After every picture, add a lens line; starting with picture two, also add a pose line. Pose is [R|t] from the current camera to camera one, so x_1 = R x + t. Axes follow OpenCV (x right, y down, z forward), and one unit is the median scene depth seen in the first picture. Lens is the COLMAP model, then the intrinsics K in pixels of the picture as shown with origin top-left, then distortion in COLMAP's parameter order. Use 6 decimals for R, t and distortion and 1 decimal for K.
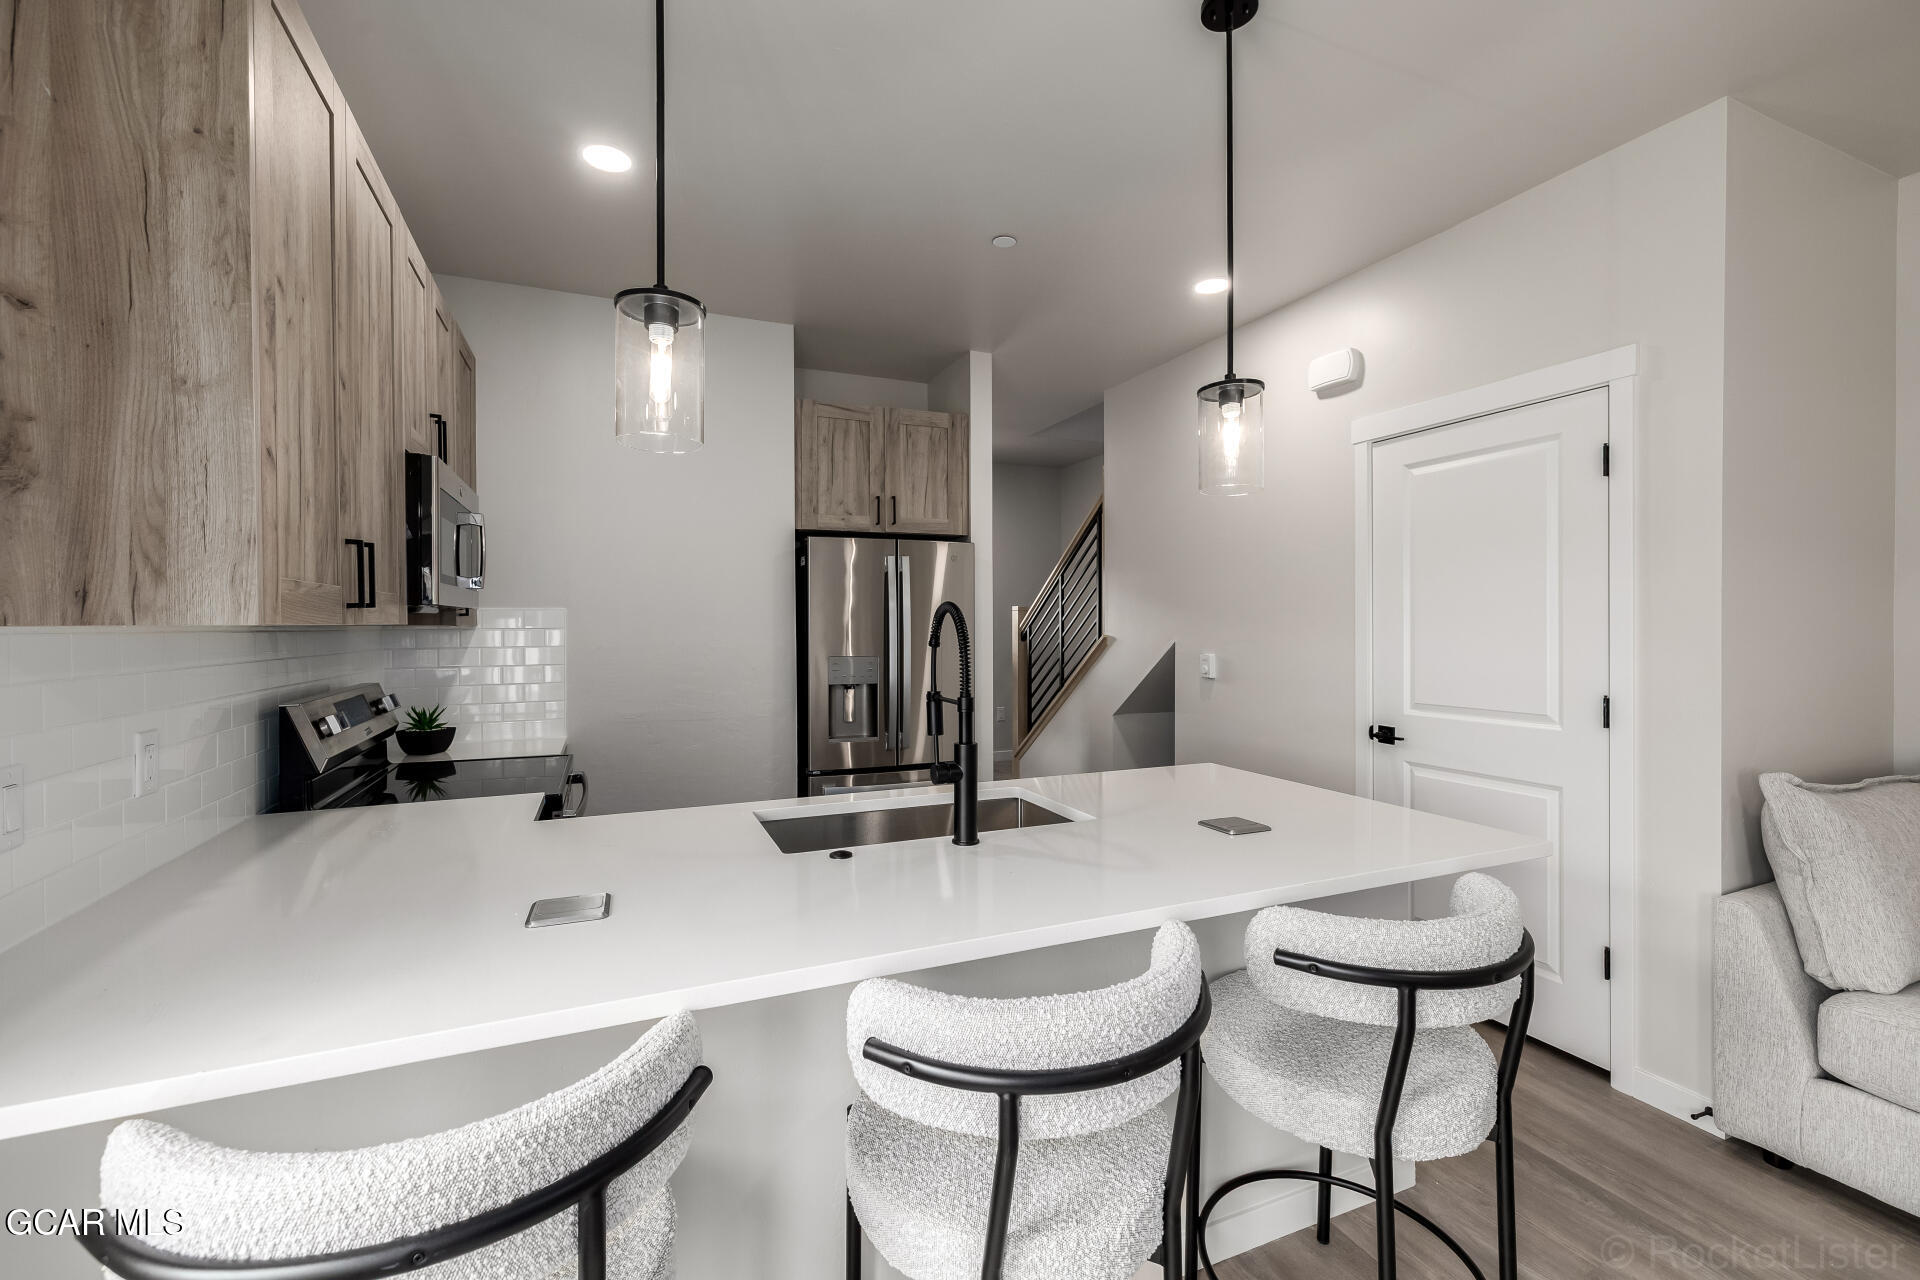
lens RADIAL K [[810.9, 0, 951.7], [0, 810.9, 632.4], [0, 0, 1]] dist [0.000265, 0.000747]
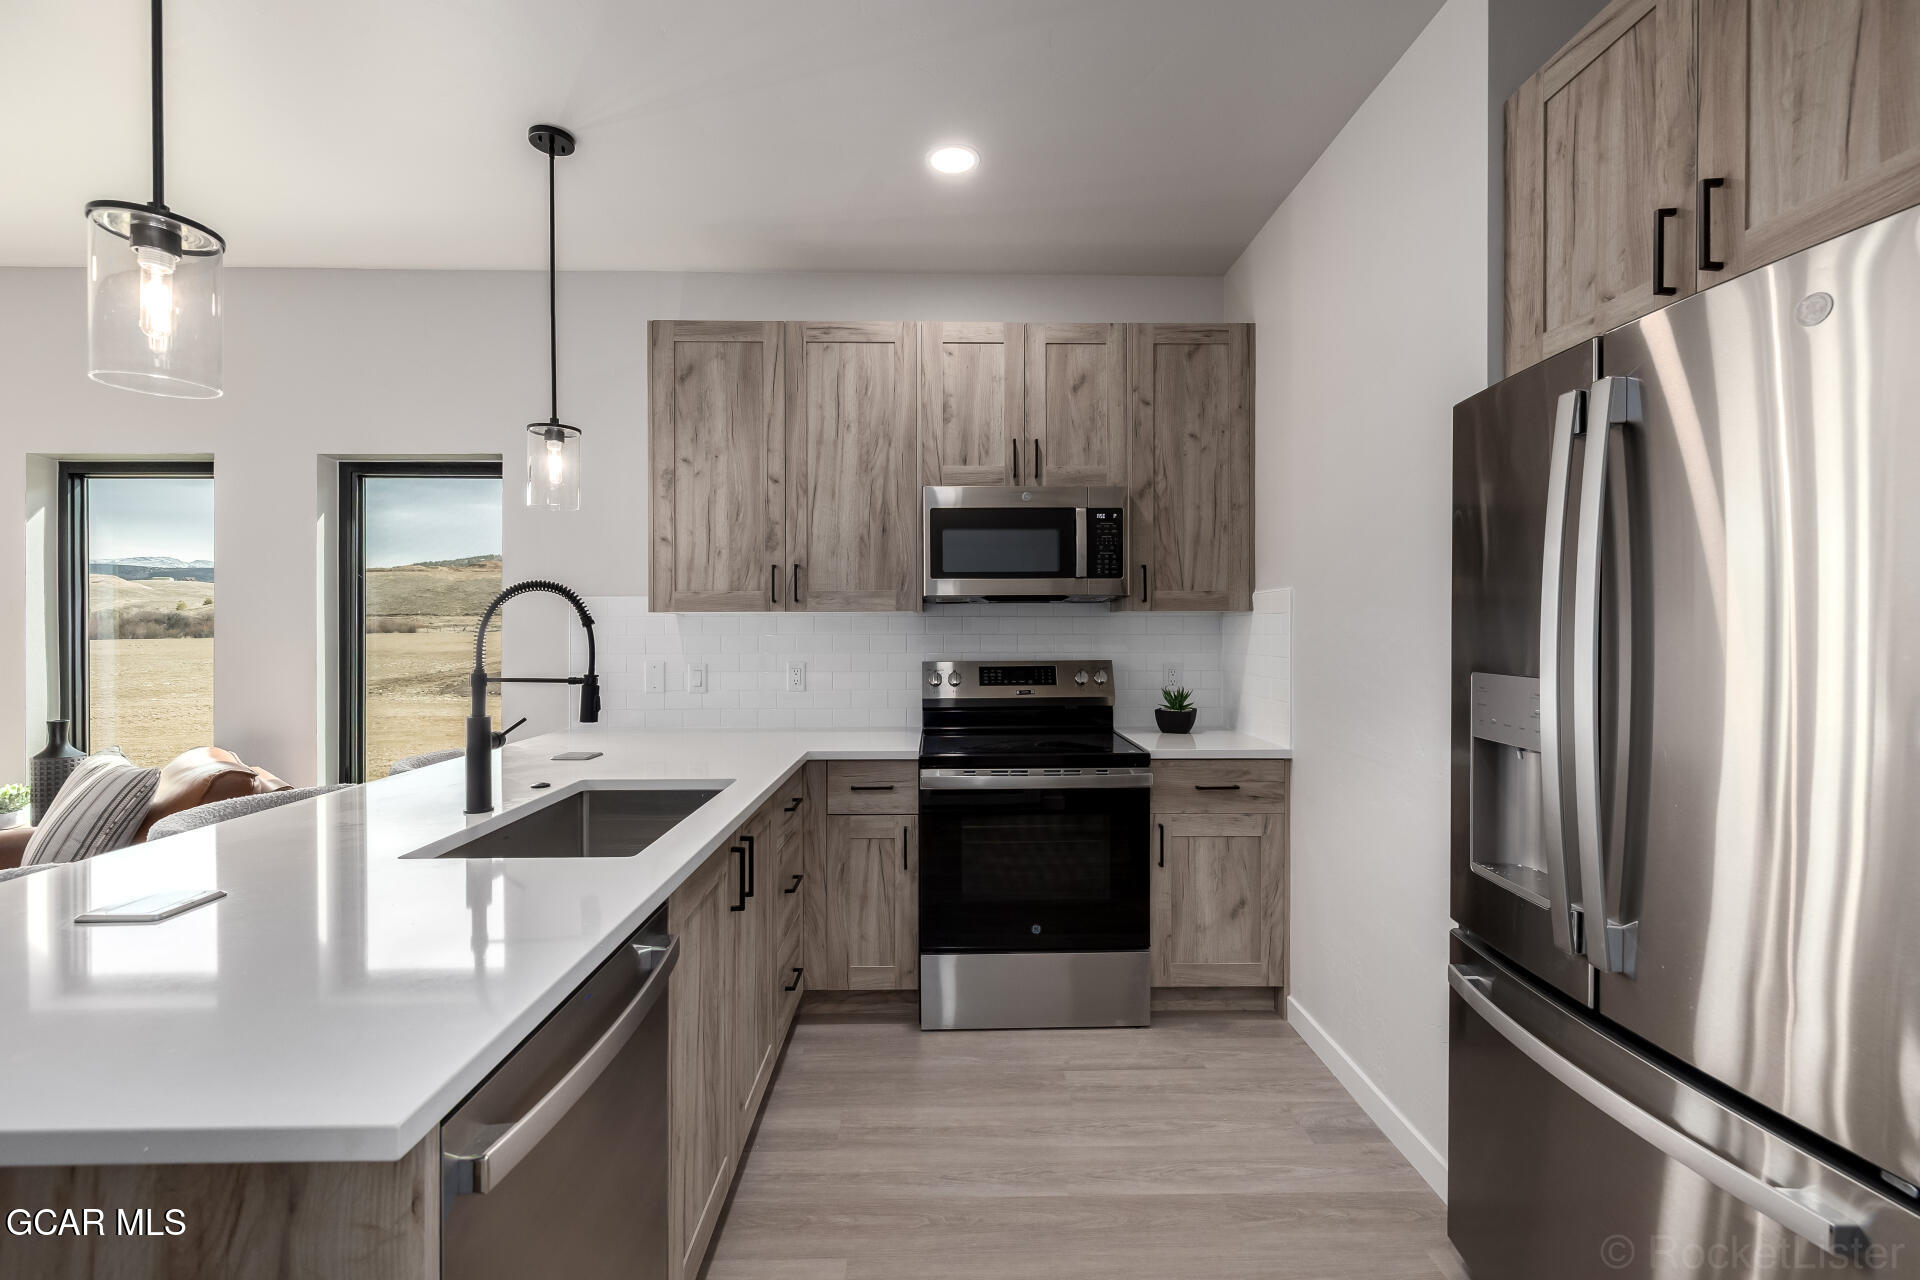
lens RADIAL K [[810.9, 0, 950.9], [0, 810.9, 629.4], [0, 0, 1]] dist [0.000265, 0.000747]
pose [[-0.378691, 0.006036, -0.925503, 0.587073], [-0.007786, 0.999923, 0.009707, 0.006954], [0.925490, 0.010882, -0.378615, 1.518709]]
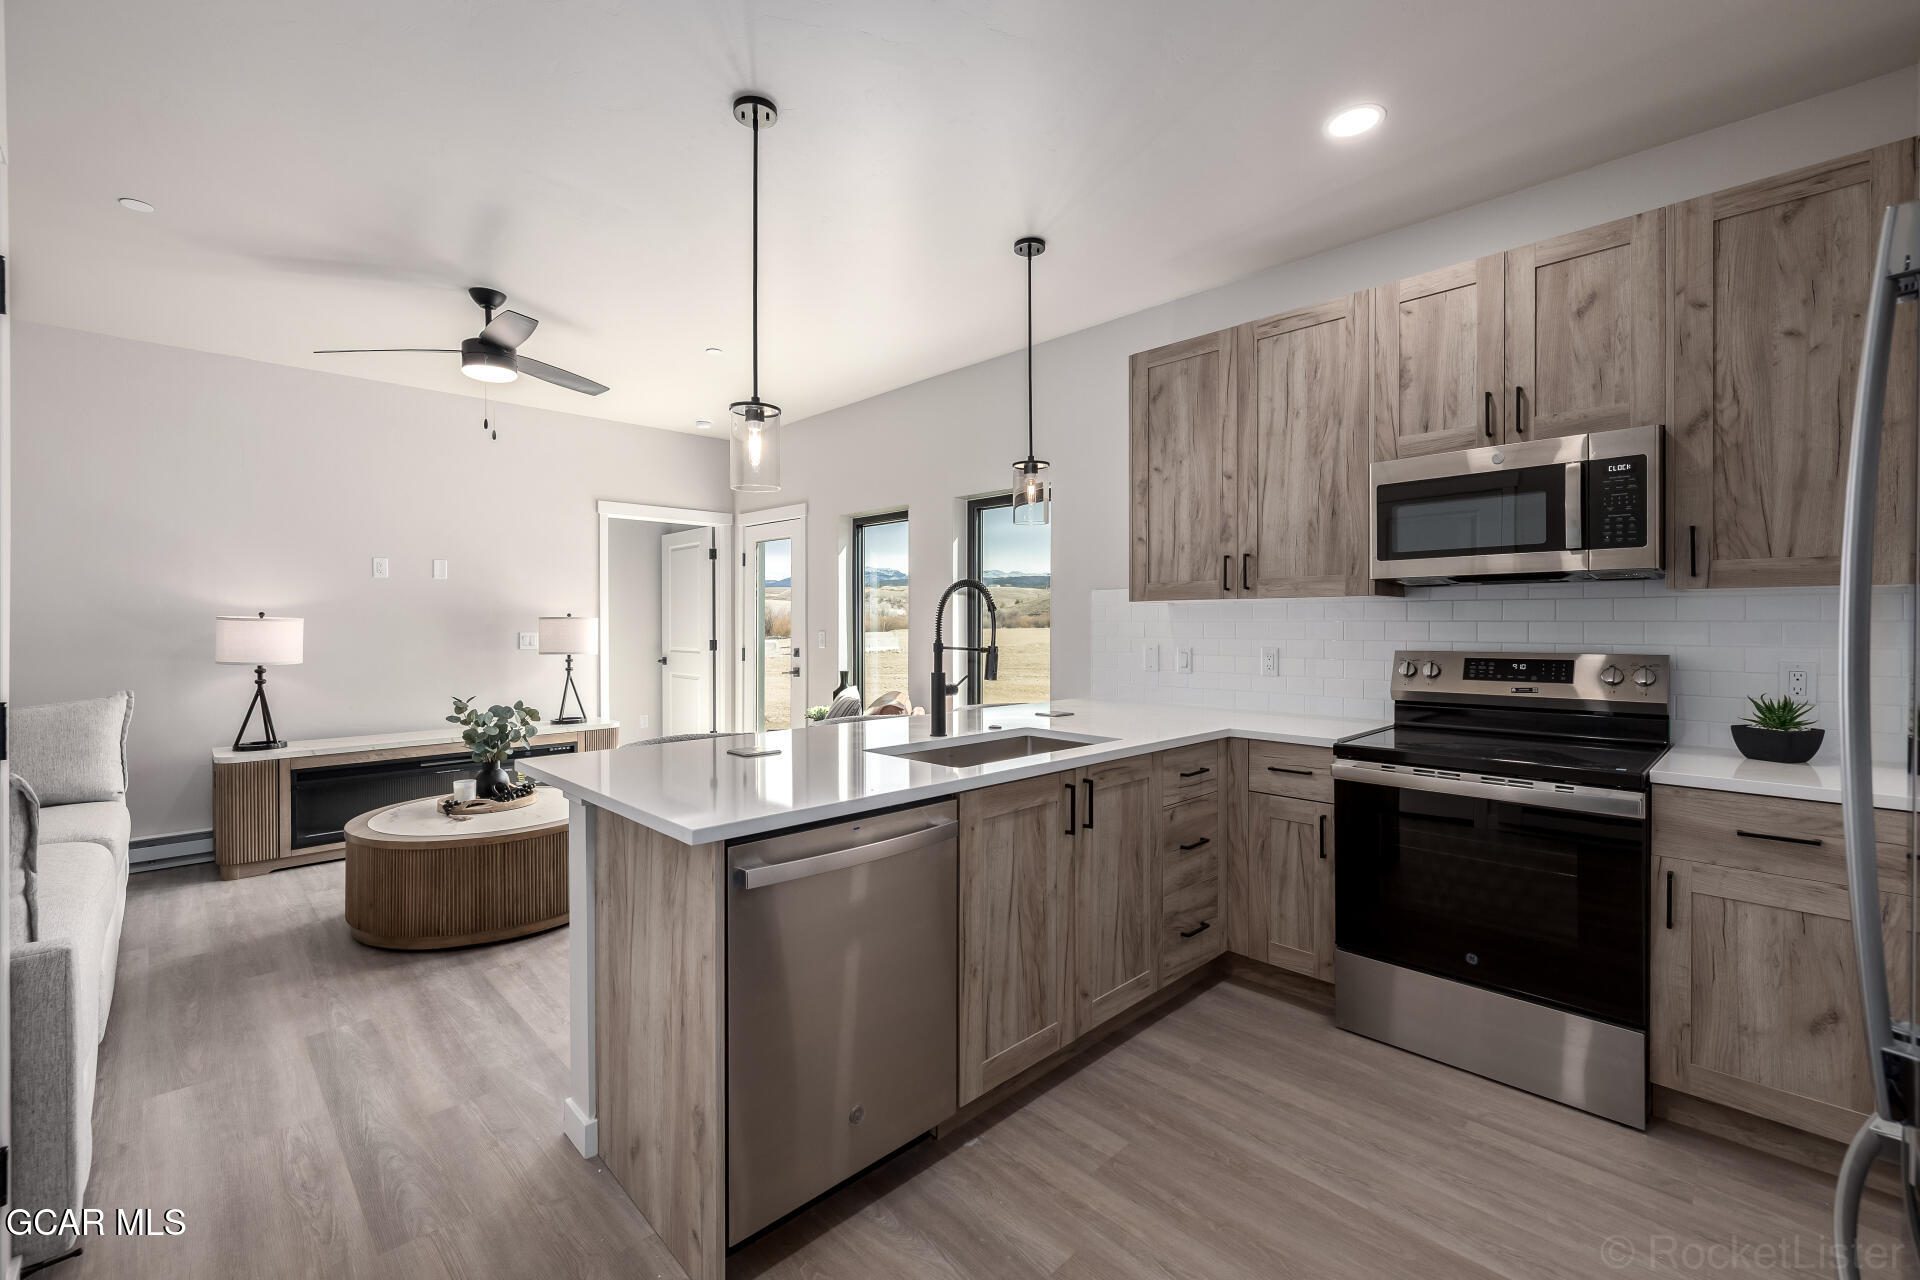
lens RADIAL K [[810.9, 0, 951.3], [0, 810.9, 622.6], [0, 0, 1]] dist [0.000265, 0.000747]
pose [[-0.936031, 0.005037, -0.351881, 0.422883], [0.000275, 0.999908, 0.013582, 0.015207], [0.351917, 0.012616, -0.935946, 1.918013]]
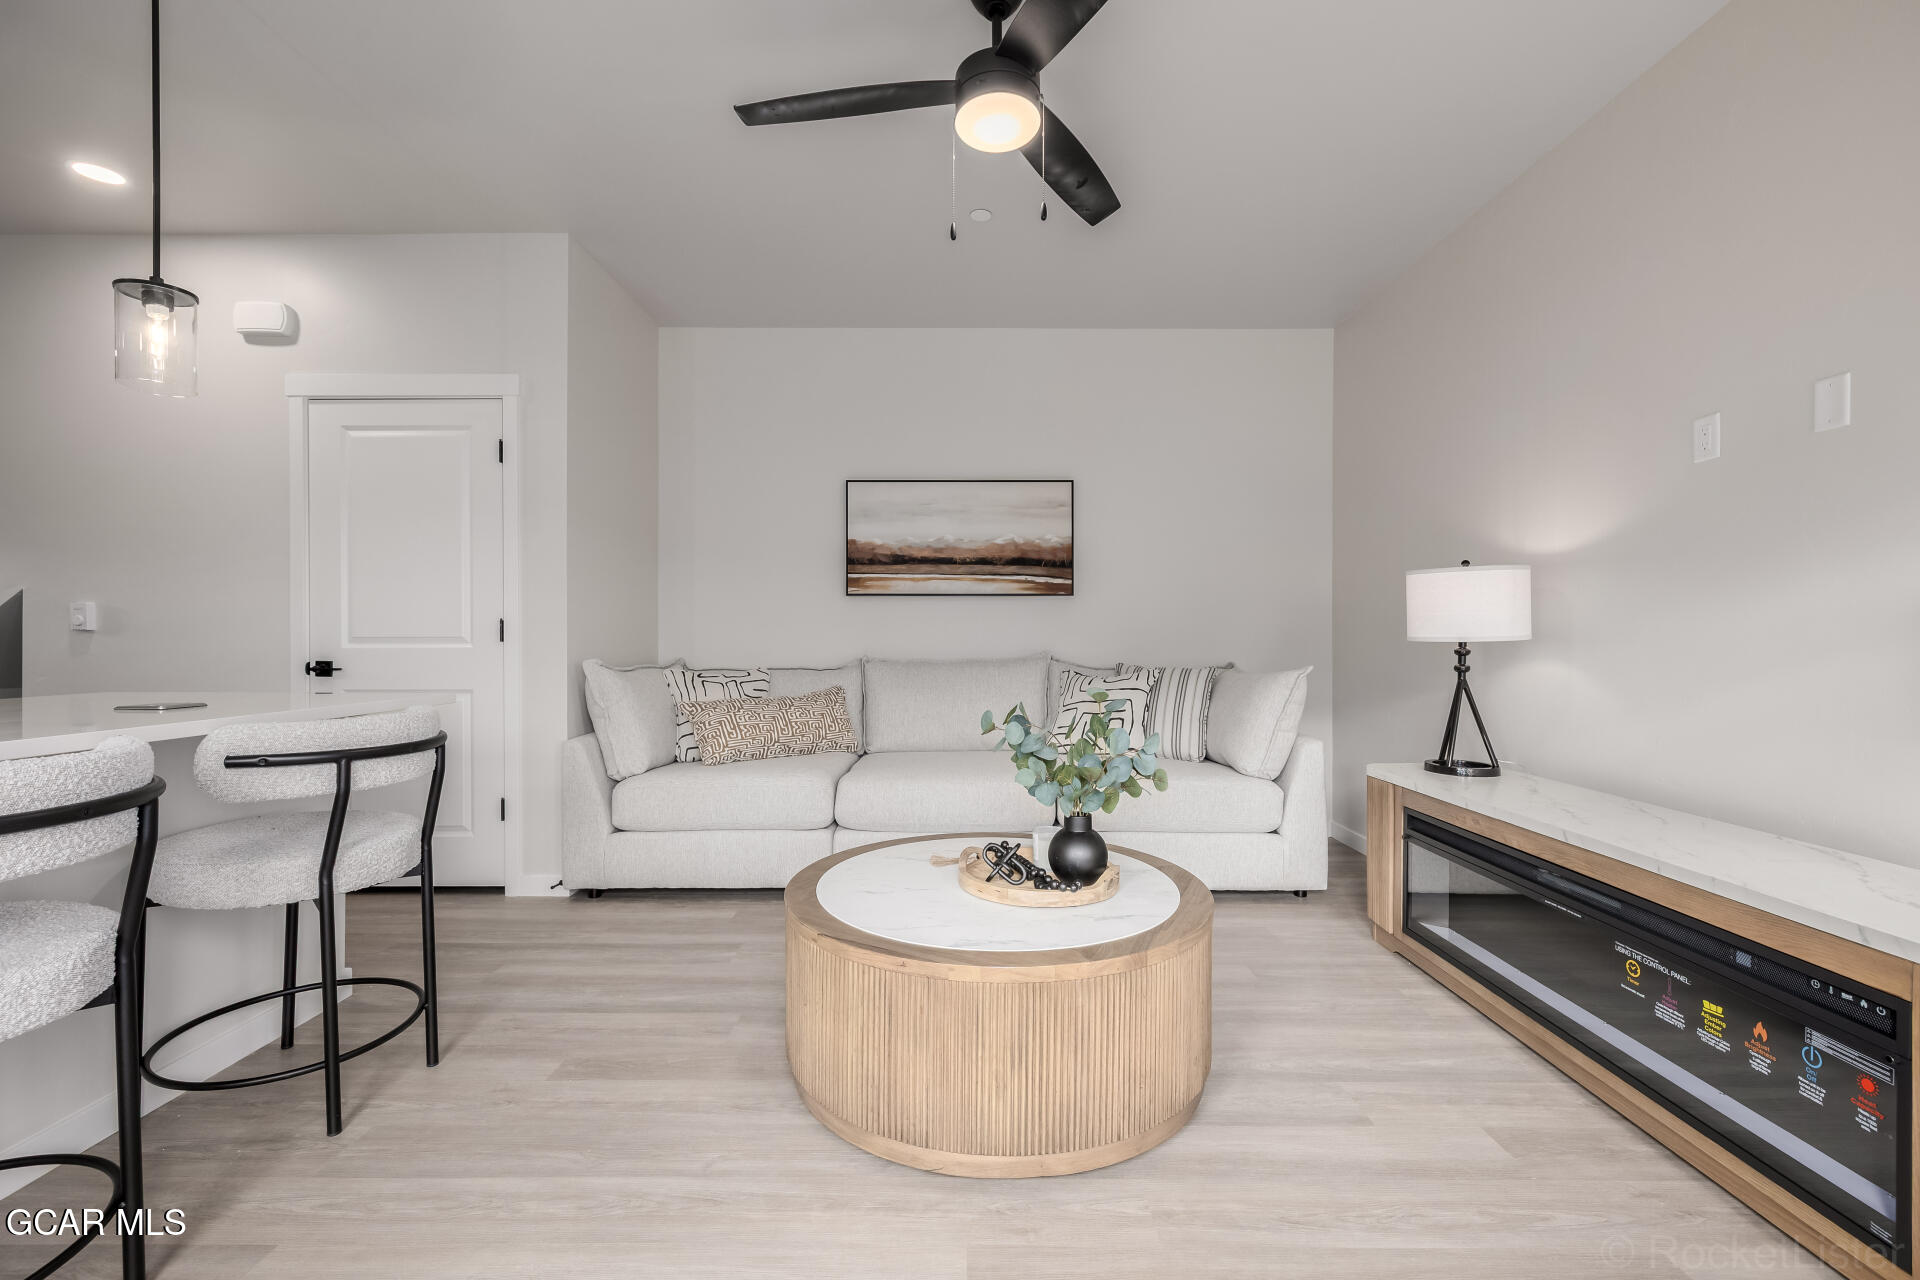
lens RADIAL K [[810.9, 0, 962.4], [0, 810.9, 637.3], [0, 0, 1]] dist [0.000265, 0.000747]
pose [[0.399165, 0.001422, 0.916878, -0.169918], [0.008814, 0.999947, -0.005389, 0.136842], [-0.916837, 0.010233, 0.399131, -0.310839]]
